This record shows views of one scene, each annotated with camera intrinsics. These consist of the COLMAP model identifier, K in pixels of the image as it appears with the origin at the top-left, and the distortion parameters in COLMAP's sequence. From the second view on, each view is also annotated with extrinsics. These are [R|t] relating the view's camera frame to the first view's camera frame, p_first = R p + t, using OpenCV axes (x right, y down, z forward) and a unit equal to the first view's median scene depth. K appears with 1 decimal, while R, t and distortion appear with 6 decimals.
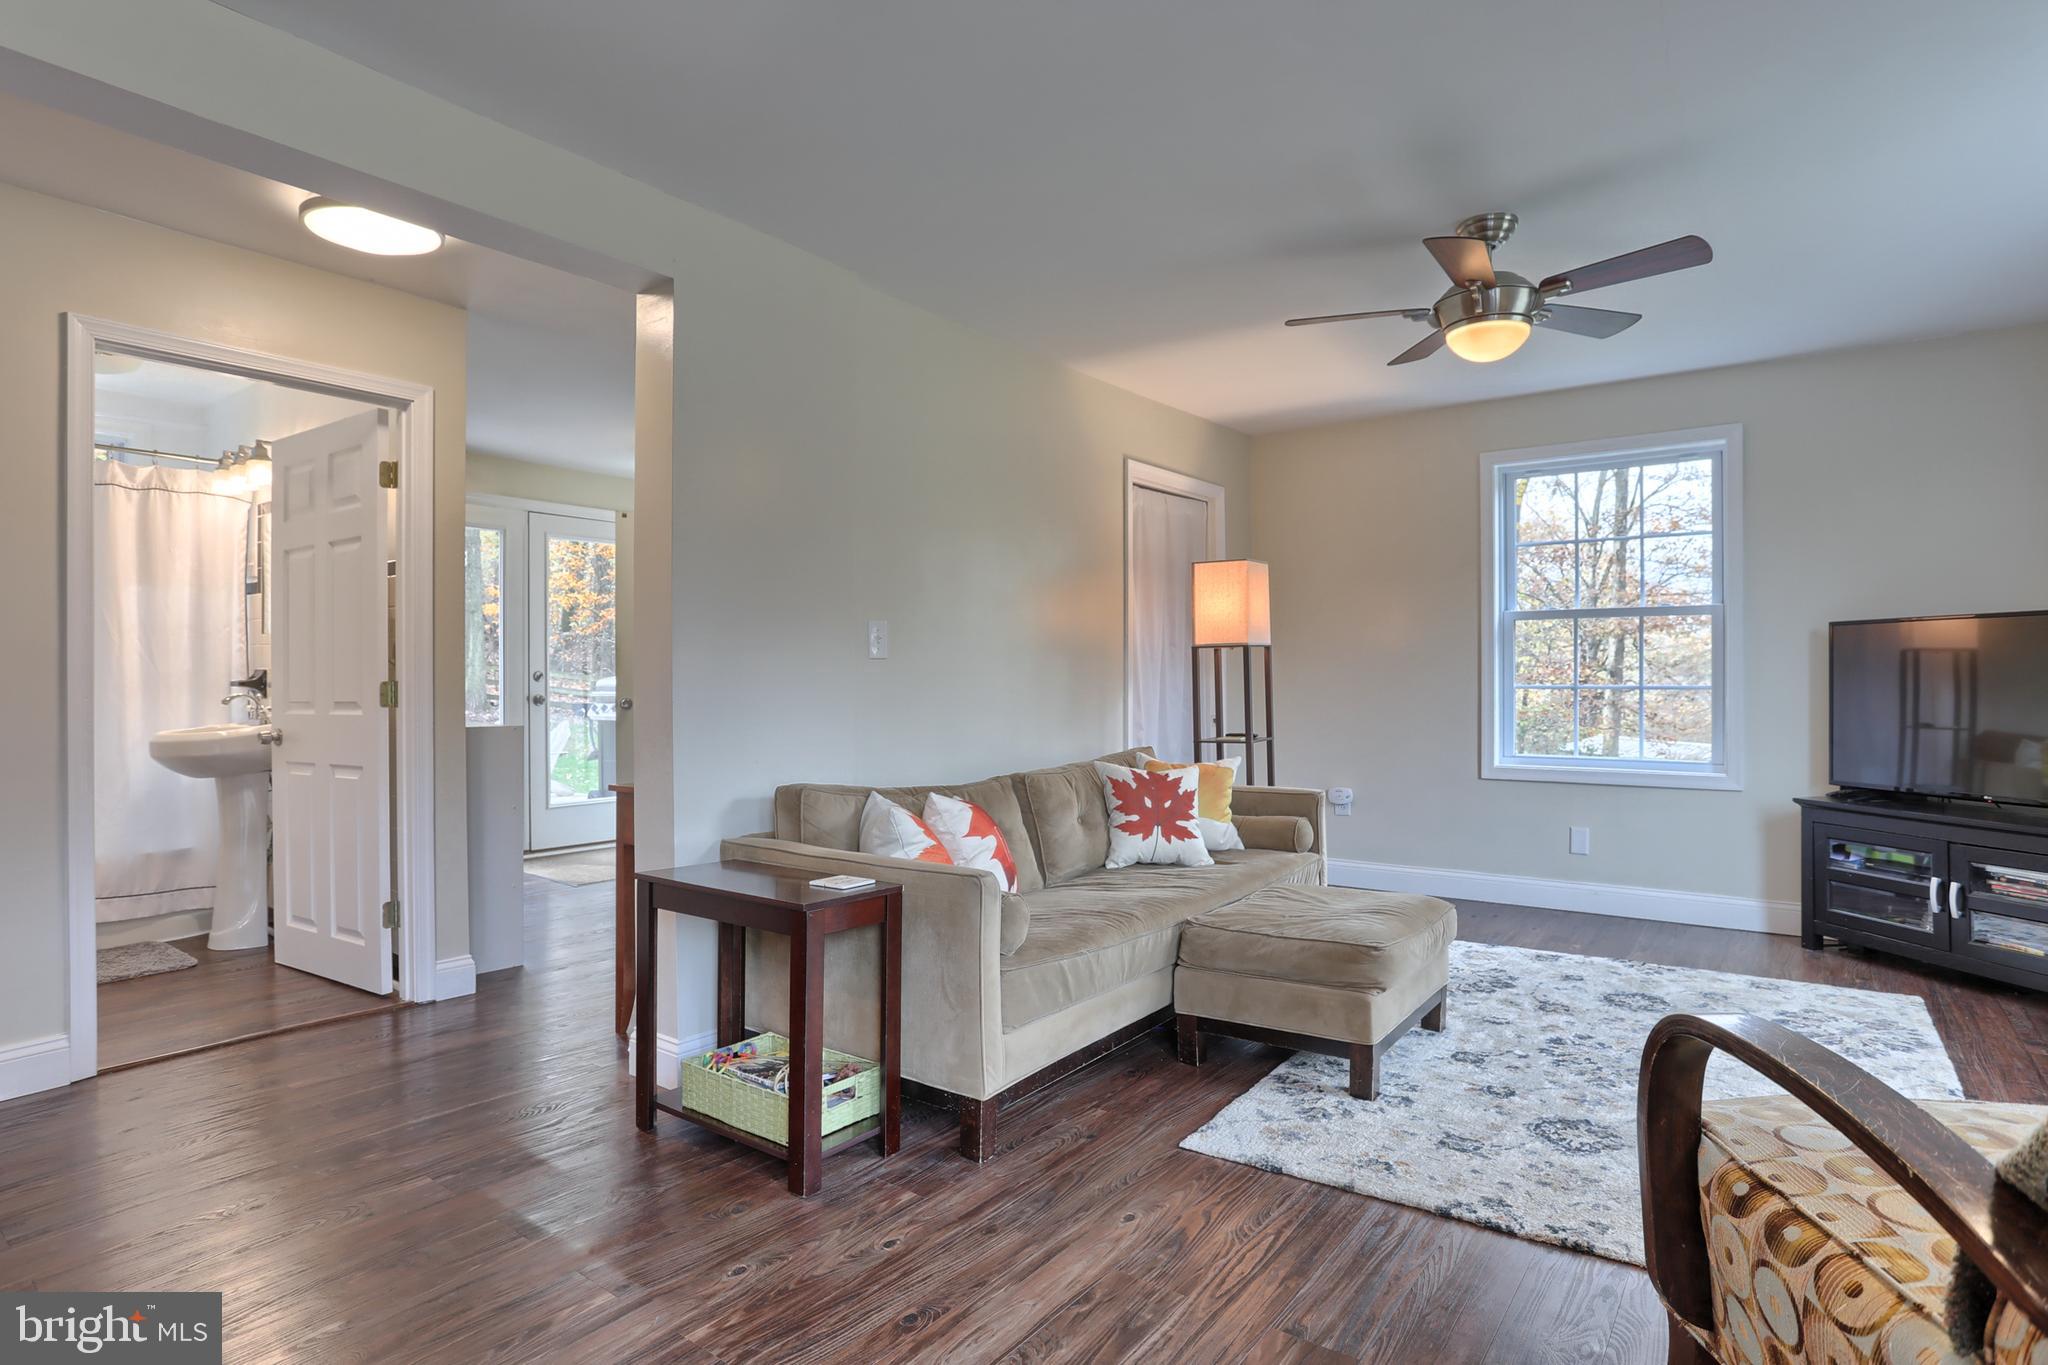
lens RADIAL K [[1037.6, 0, 1014.3], [0, 1037.6, 687.4], [0, 0, 1]] dist [-0.040879, 0.010722]
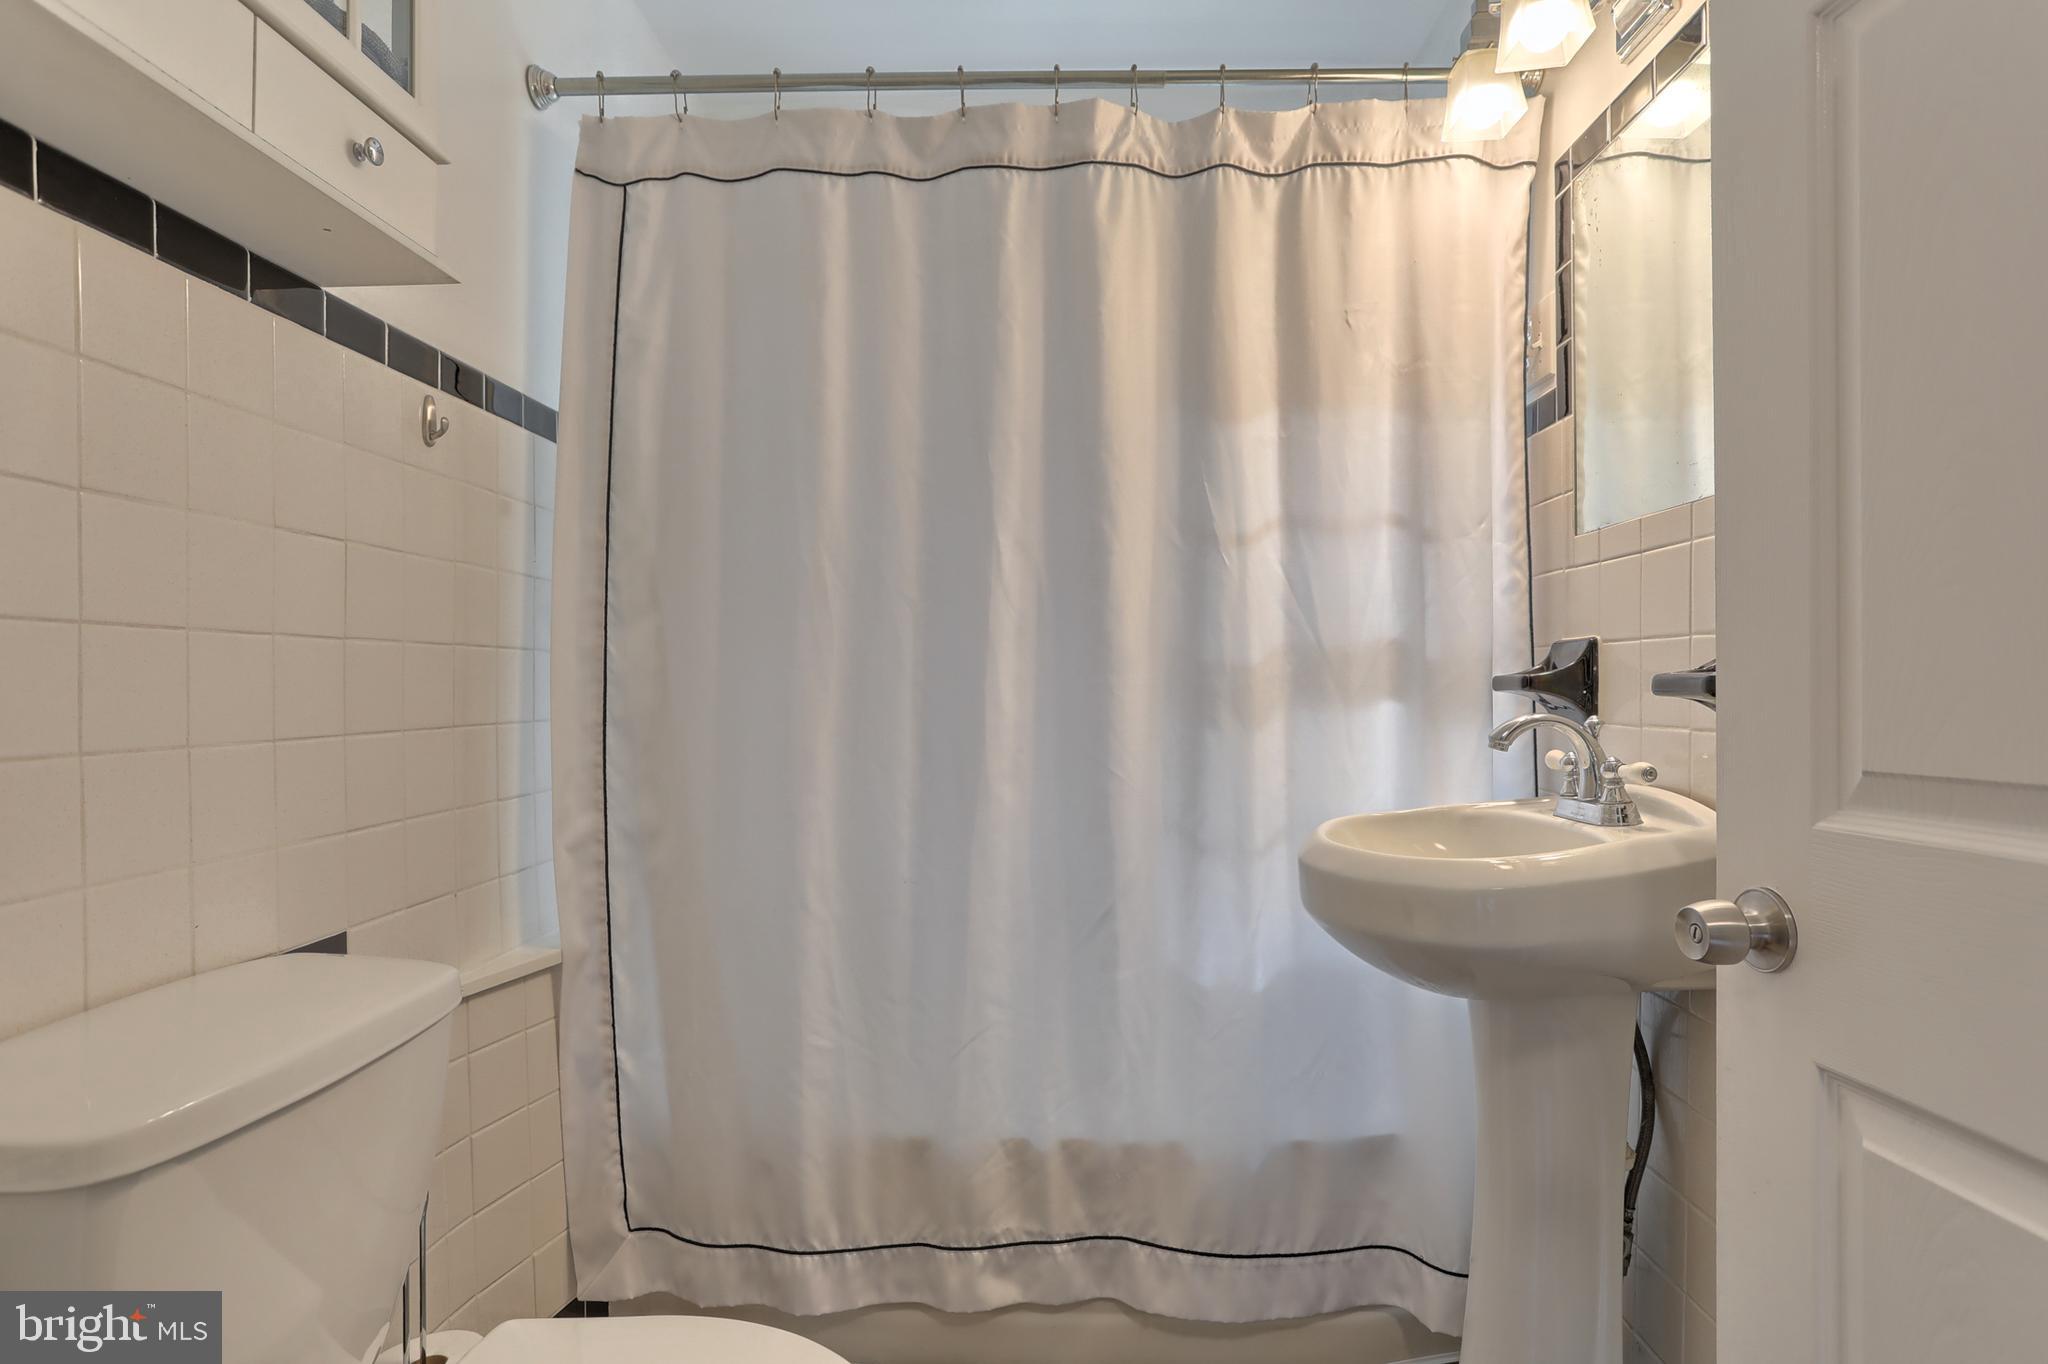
lens RADIAL K [[1060.9, 0, 1035.5], [0, 1060.9, 673.1], [0, 0, 1]] dist [-0.036997, 0.015903]
pose [[0.559735, -0.001151, -0.828671, -0.580487], [-0.001557, 0.999996, -0.002441, -0.005755], [0.828671, 0.002657, 0.559730, 0.692333]]
